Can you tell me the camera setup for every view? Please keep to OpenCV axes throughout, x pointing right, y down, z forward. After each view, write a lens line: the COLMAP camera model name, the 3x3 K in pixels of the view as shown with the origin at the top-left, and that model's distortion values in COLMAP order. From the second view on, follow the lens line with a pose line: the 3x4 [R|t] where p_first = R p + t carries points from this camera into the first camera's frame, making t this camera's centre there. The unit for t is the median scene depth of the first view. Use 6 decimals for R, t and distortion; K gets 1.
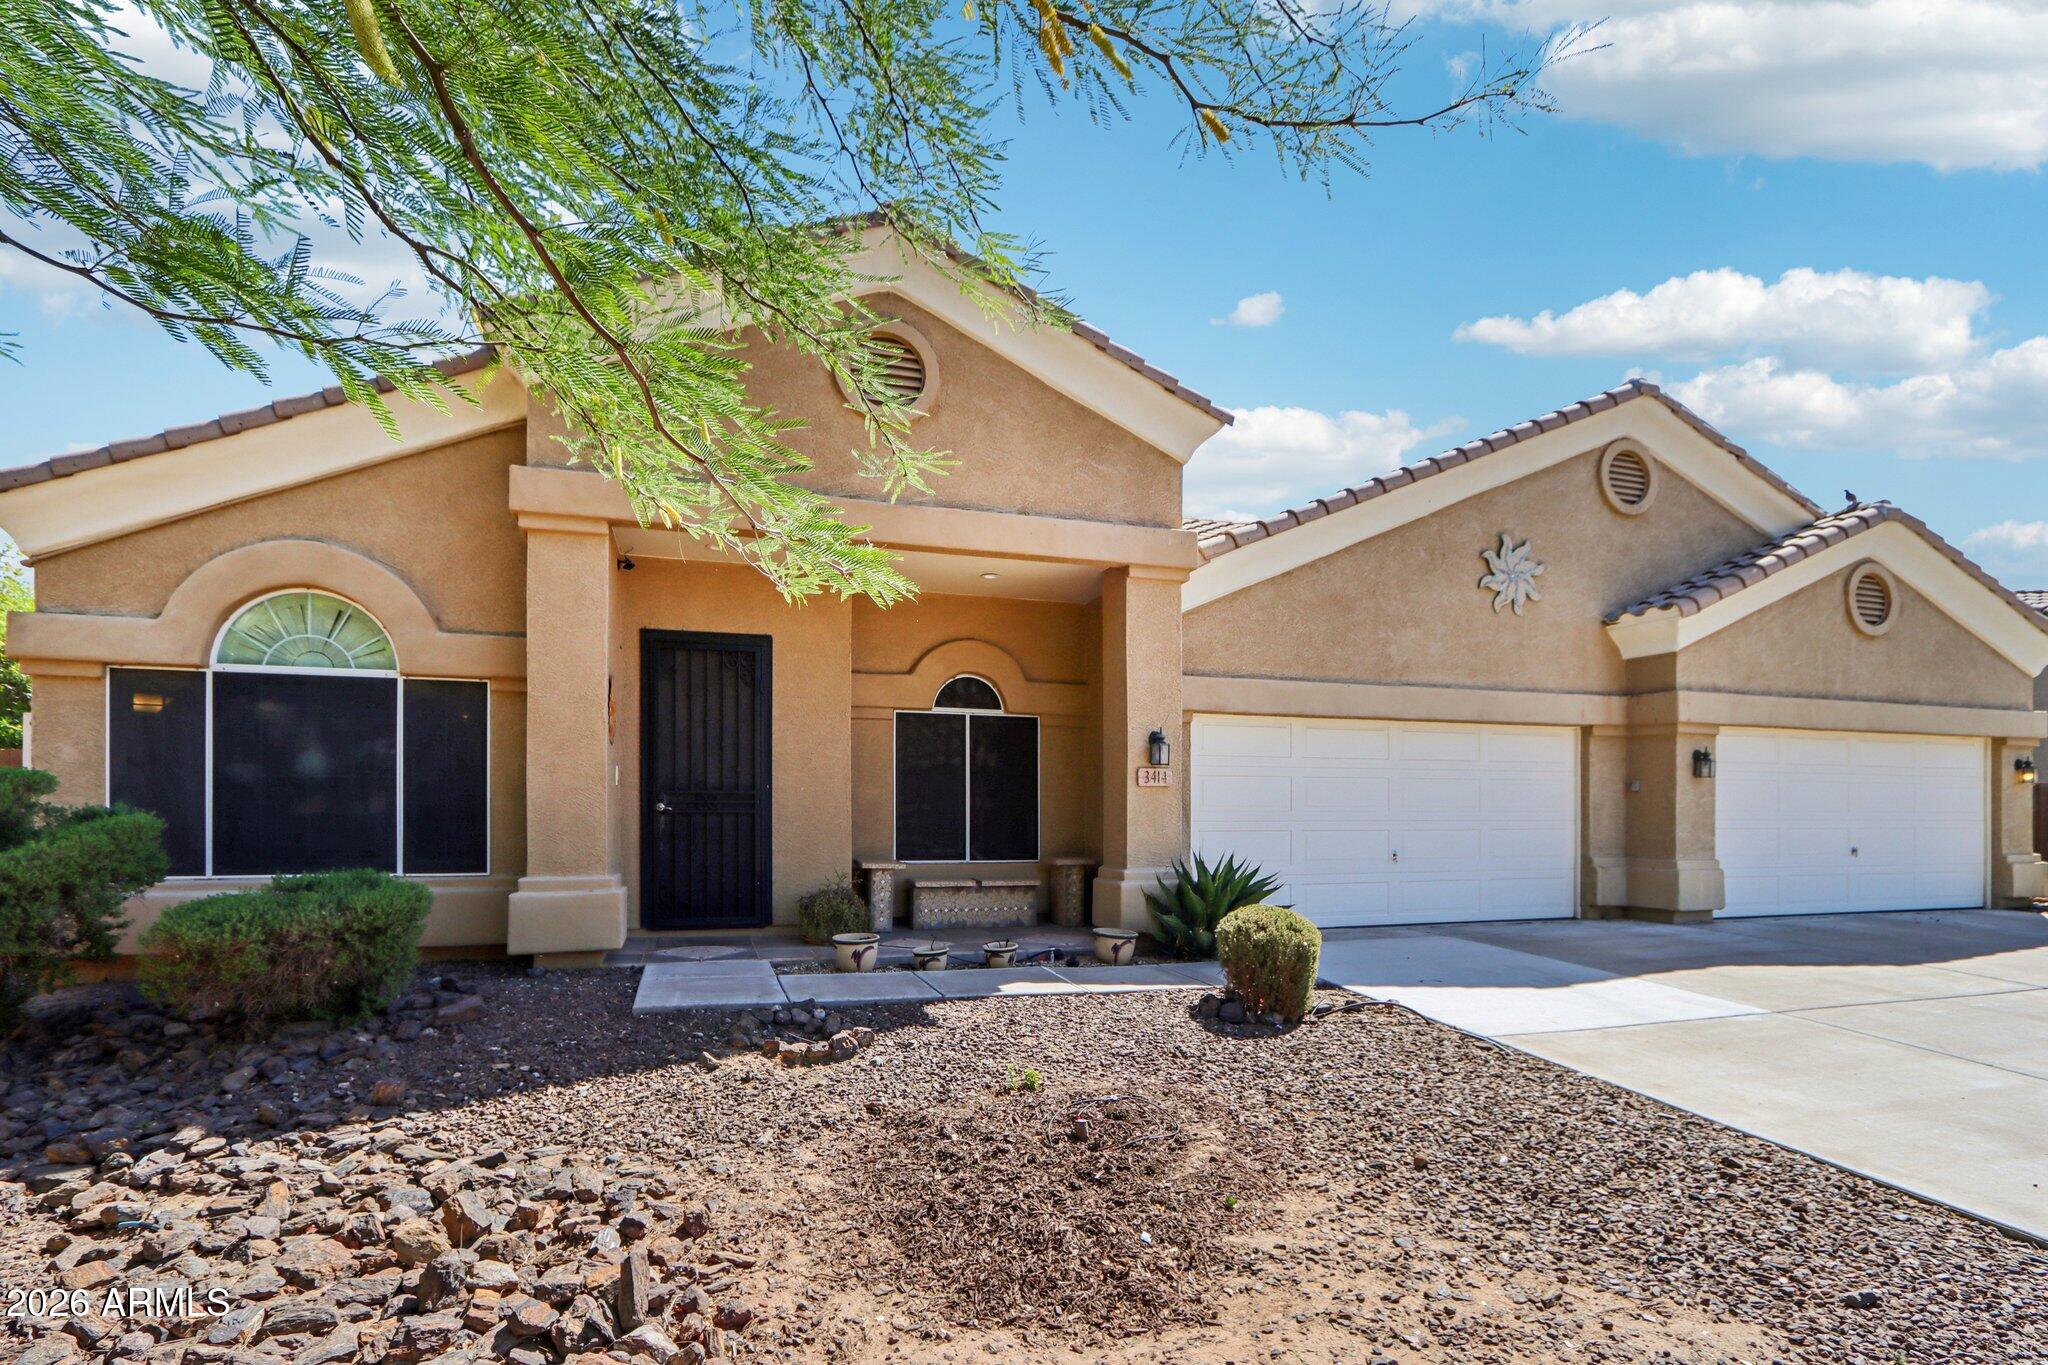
lens RADIAL K [[997.5, 0, 1020.1], [0, 997.5, 794.6], [0, 0, 1]] dist [-0.008334, -0.000291]
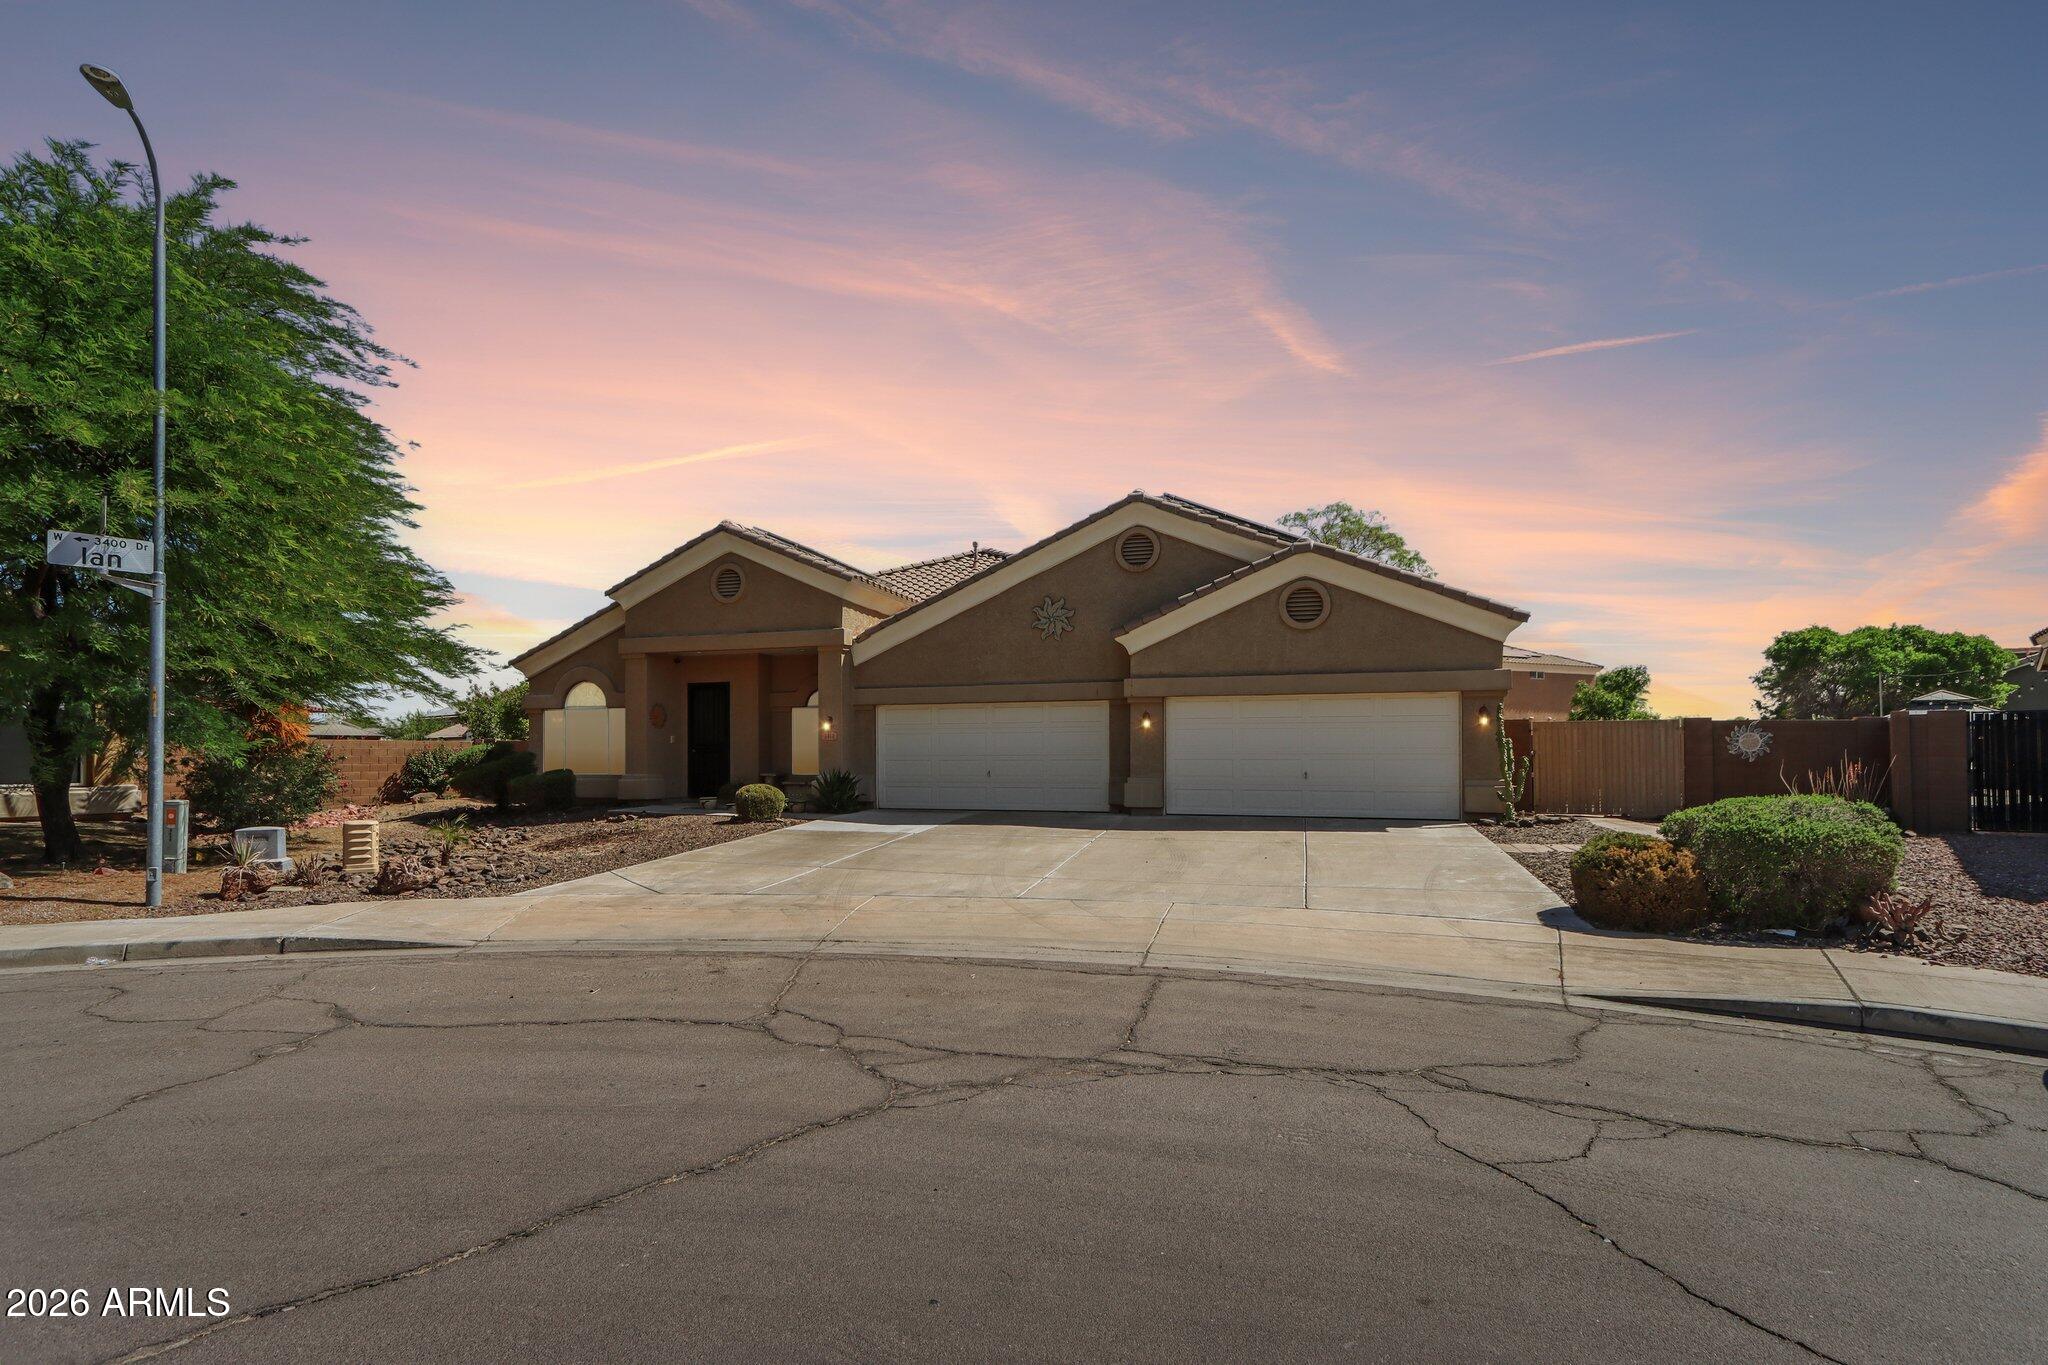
lens RADIAL K [[993.1, 0, 994.8], [0, 993.1, 720.1], [0, 0, 1]] dist [0.015473, 0.000518]
pose [[0.802780, -0.026187, -0.595699, 1.541165], [0.014167, 0.999591, -0.024851, 0.006562], [0.596106, 0.011511, 0.802823, -0.527769]]
